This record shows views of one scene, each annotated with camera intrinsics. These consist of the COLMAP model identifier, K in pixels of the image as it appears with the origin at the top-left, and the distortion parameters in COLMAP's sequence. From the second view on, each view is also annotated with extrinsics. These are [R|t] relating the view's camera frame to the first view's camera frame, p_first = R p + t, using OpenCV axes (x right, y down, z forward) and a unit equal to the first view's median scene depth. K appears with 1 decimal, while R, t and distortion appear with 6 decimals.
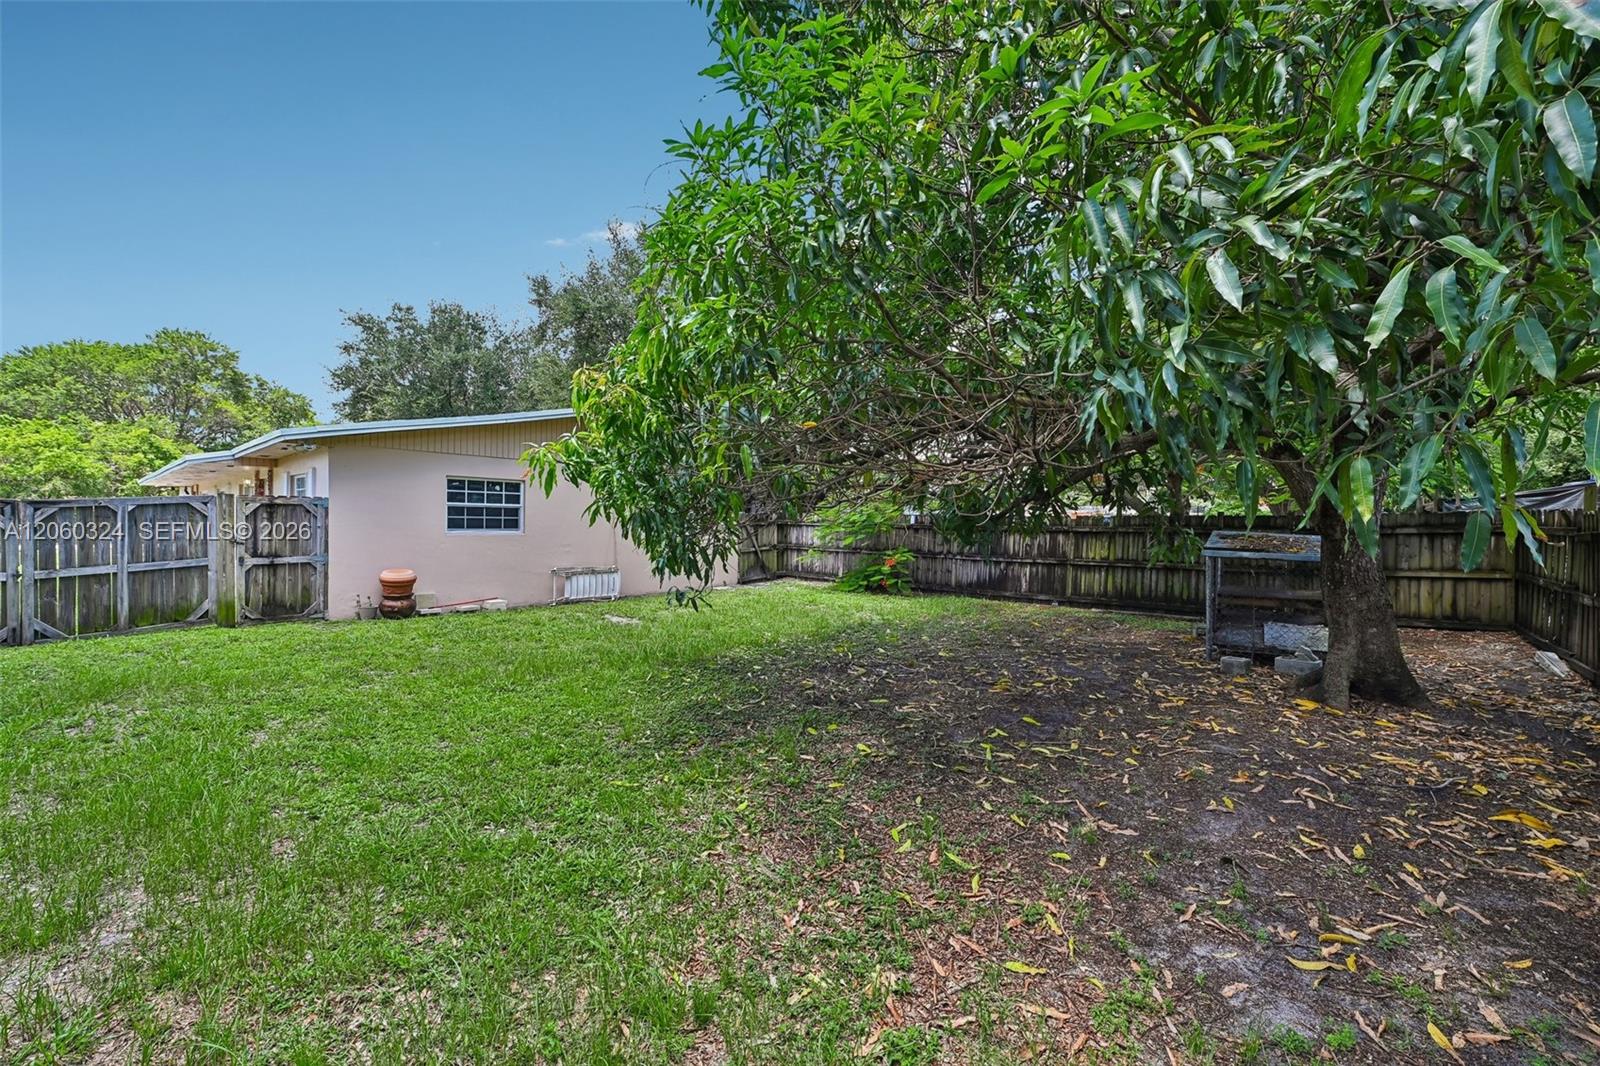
lens RADIAL K [[636.0, 0, 796.9], [0, 636.0, 530.2], [0, 0, 1]] dist [-0.006217, -0.000513]
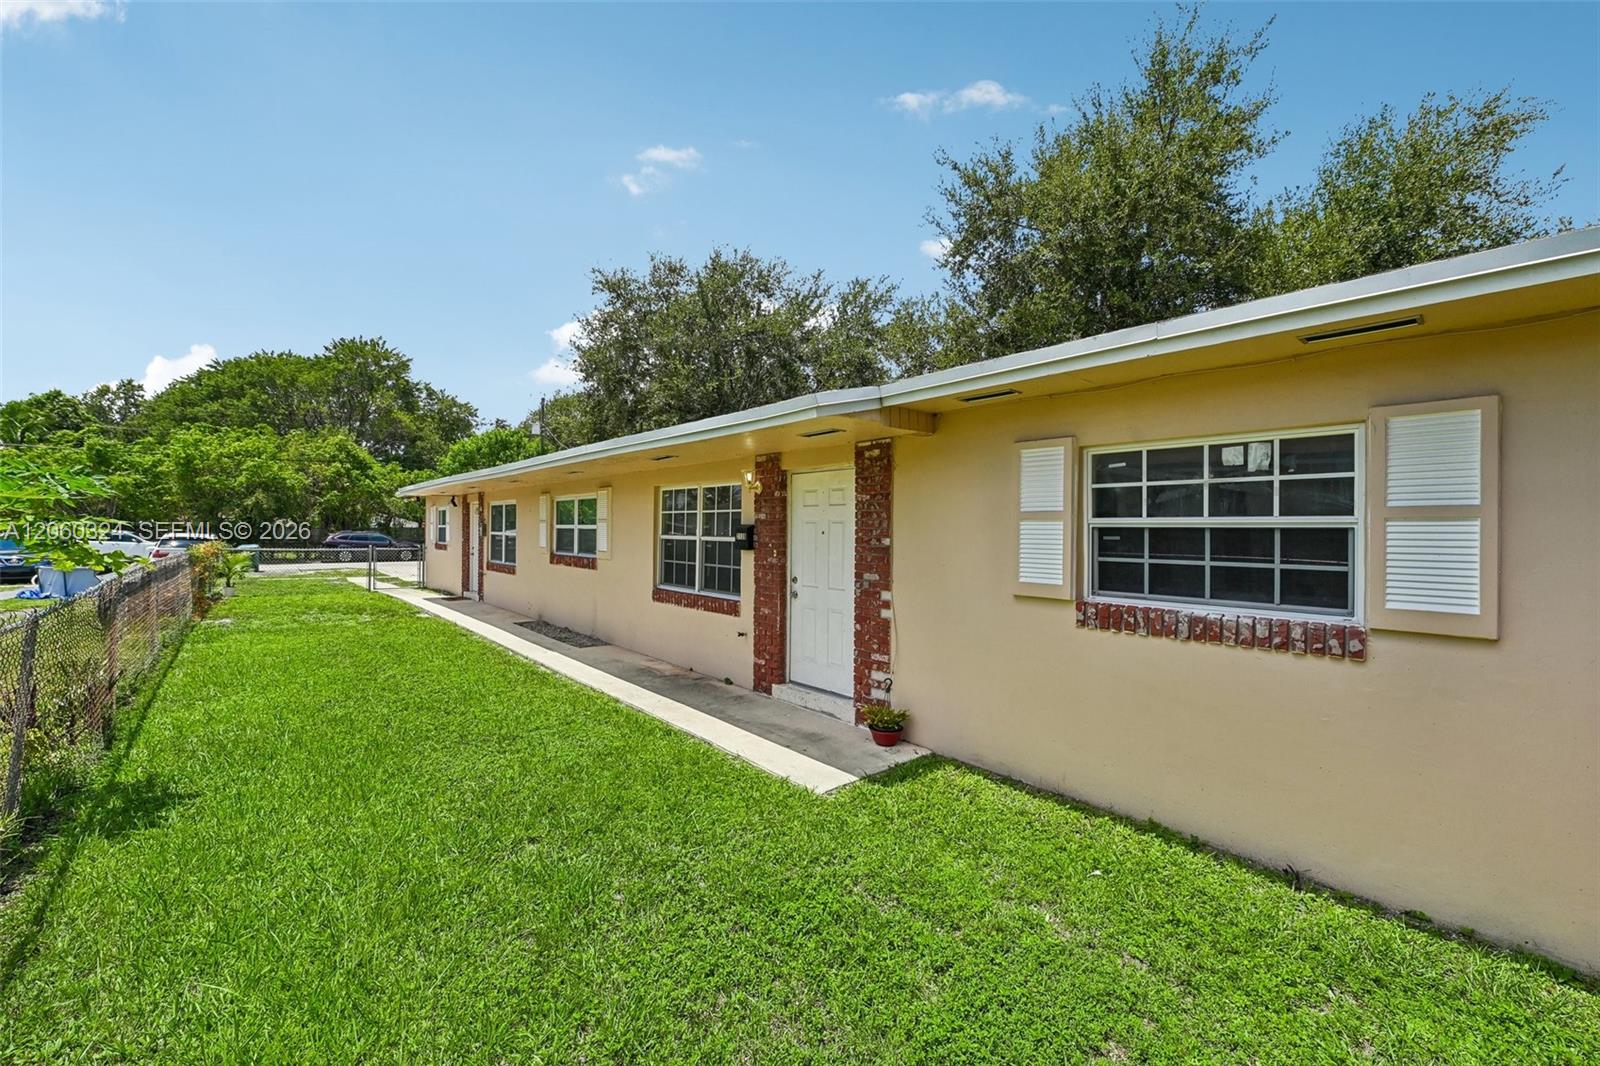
lens RADIAL K [[636.0, 0, 796.9], [0, 636.0, 530.2], [0, 0, 1]] dist [-0.006217, -0.000513]
pose [[0.991385, -0.001208, -0.130976, -0.947240], [-0.000932, 0.999867, -0.016277, -0.038611], [0.130978, 0.016259, 0.991252, 0.660884]]
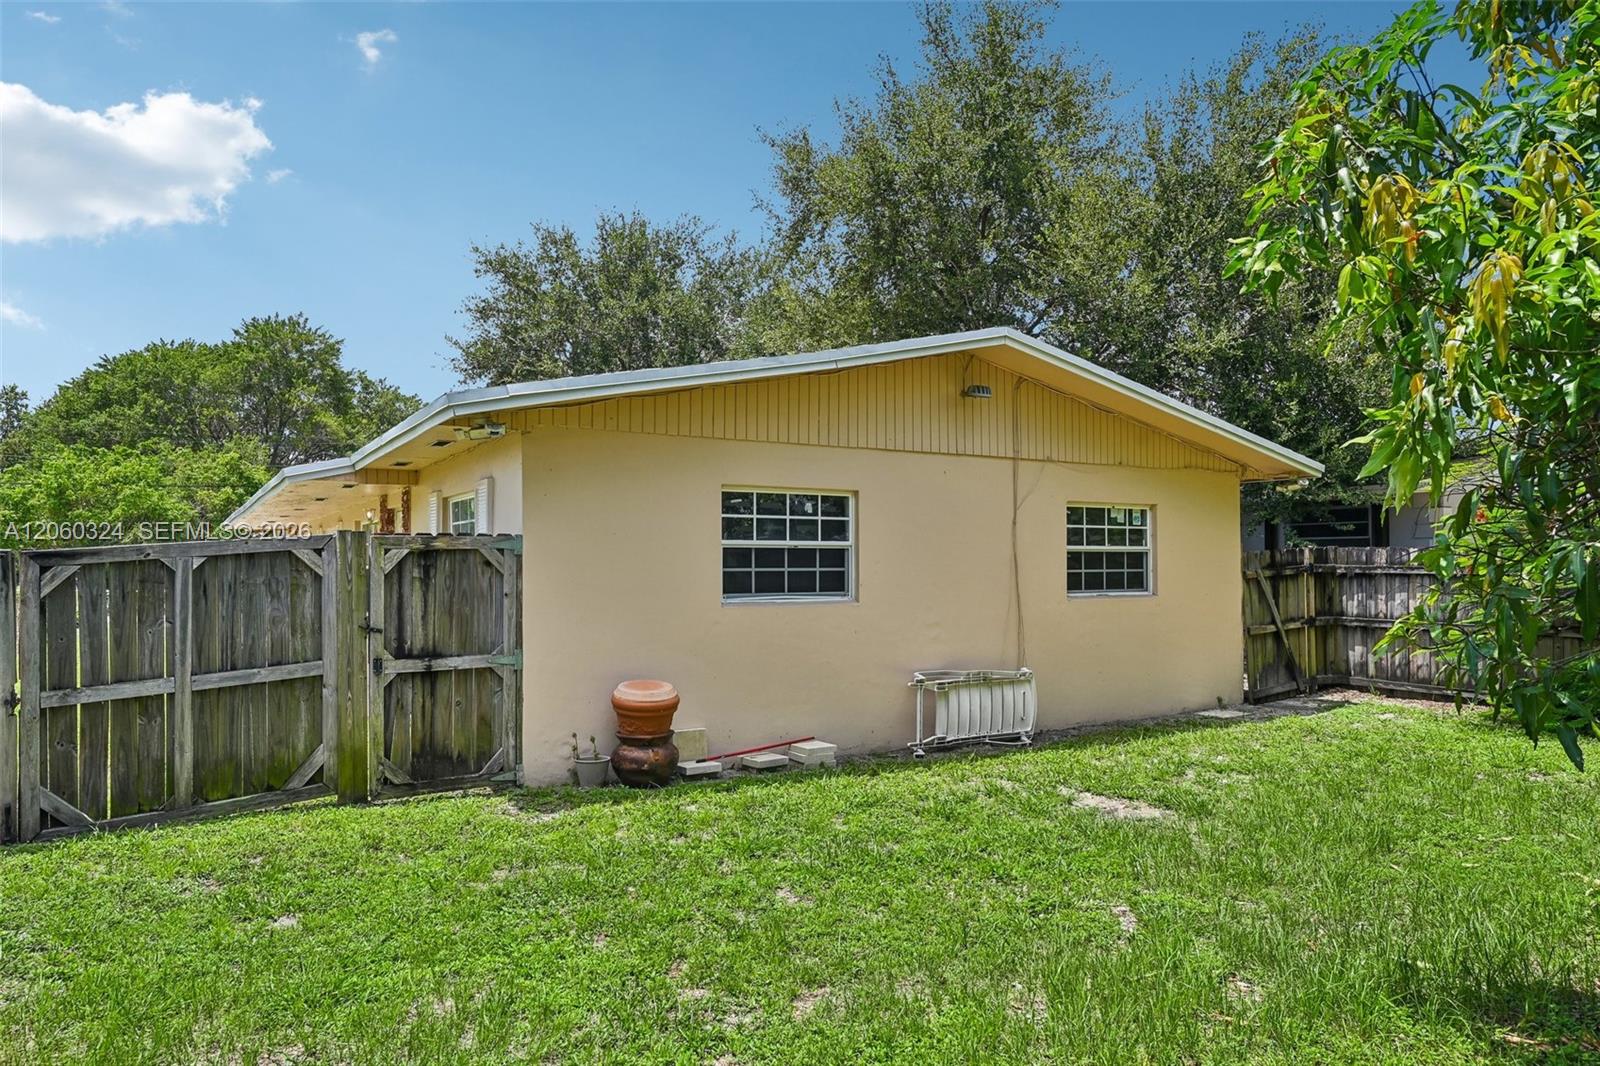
lens RADIAL K [[1034.2, 0, 799.0], [0, 1034.2, 552.3], [0, 0, 1]] dist [-0.002976, -0.003831]
pose [[0.954699, -0.021338, -0.296807, -0.253638], [0.012449, 0.999417, -0.031807, -0.008217], [0.297313, 0.026671, 0.954408, 0.255778]]
